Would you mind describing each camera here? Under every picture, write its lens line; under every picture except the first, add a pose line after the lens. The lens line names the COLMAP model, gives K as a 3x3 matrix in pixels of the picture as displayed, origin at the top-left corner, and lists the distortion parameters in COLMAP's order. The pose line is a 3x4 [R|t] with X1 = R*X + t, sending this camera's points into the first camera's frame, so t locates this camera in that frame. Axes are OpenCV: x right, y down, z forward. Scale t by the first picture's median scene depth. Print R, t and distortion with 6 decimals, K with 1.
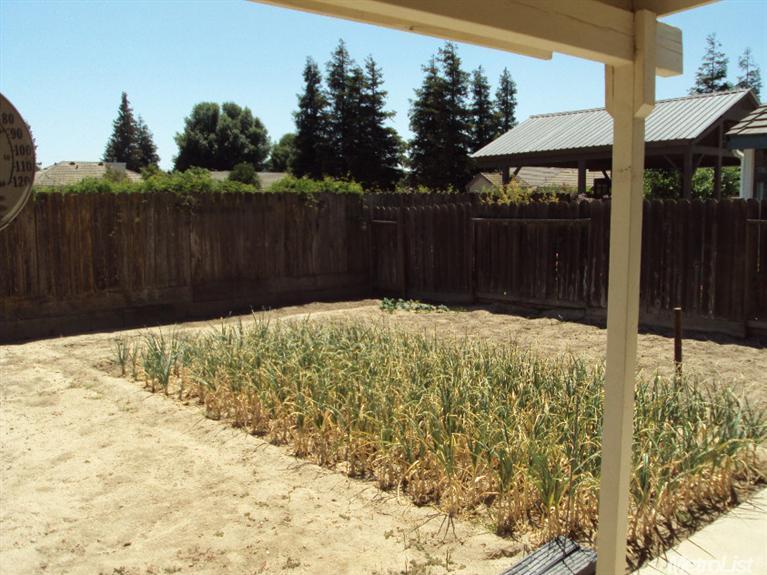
lens RADIAL K [[738.7, 0, 384.2], [0, 738.7, 286.8], [0, 0, 1]] dist [-0.082527, 0.000000]
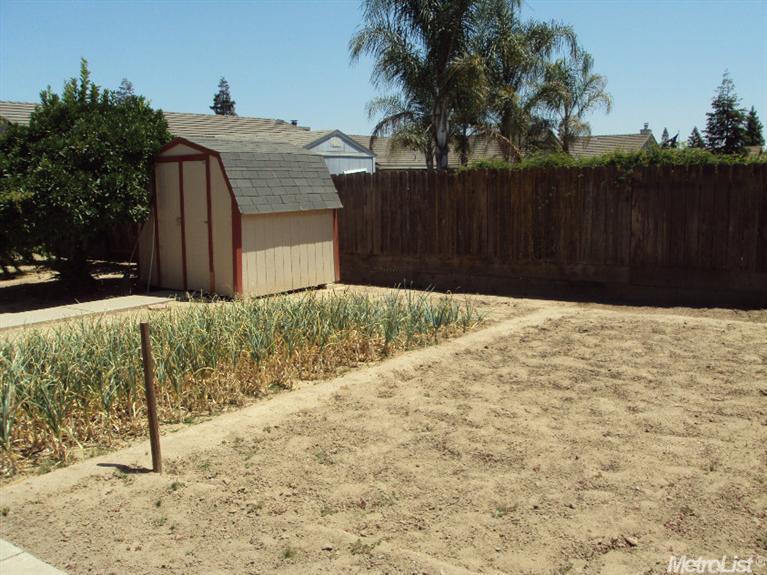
lens RADIAL K [[738.7, 0, 382.6], [0, 738.7, 288.3], [0, 0, 1]] dist [-0.082527, 0.000000]
pose [[0.245340, 0.134503, -0.960061, 0.590640], [-0.093654, 0.988985, 0.114622, -0.055214], [0.964903, 0.061792, 0.255235, 0.501056]]
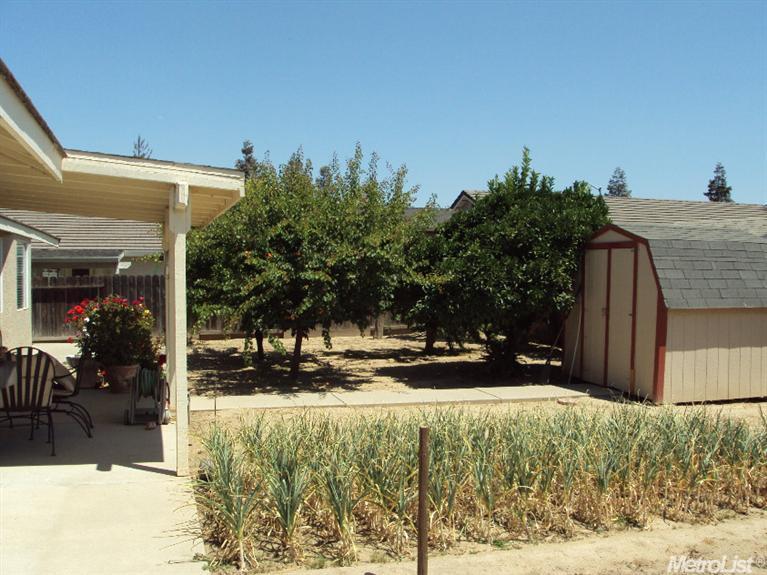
lens RADIAL K [[738.7, 0, 382.3], [0, 738.7, 289.8], [0, 0, 1]] dist [-0.082527, 0.000000]
pose [[-0.385339, 0.020181, -0.922554, 0.521547], [-0.114884, 0.990933, 0.069662, -0.066221], [0.915596, 0.132830, -0.379527, 0.579164]]
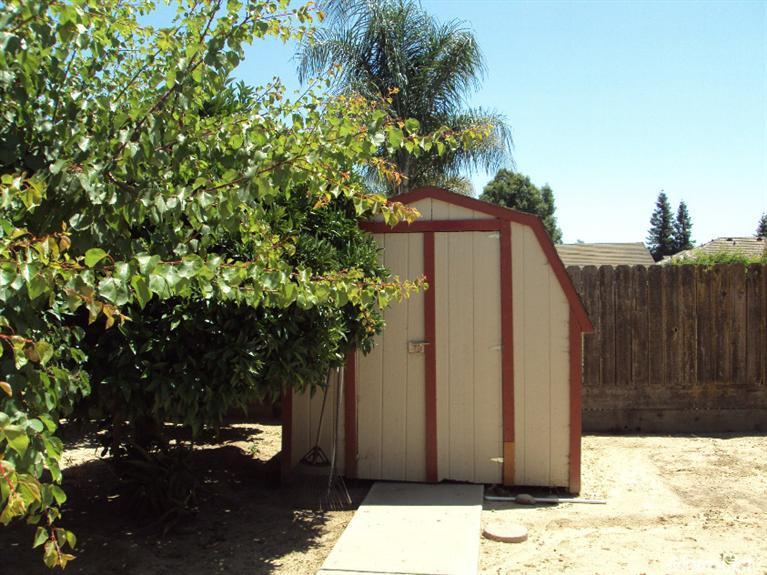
lens RADIAL K [[738.7, 0, 387.9], [0, 738.7, 286.9], [0, 0, 1]] dist [-0.082527, 0.000000]
pose [[0.670202, -0.001753, -0.742177, -0.116824], [-0.076478, 0.994511, -0.071410, -0.006829], [0.738228, 0.104619, 0.666389, 0.097231]]
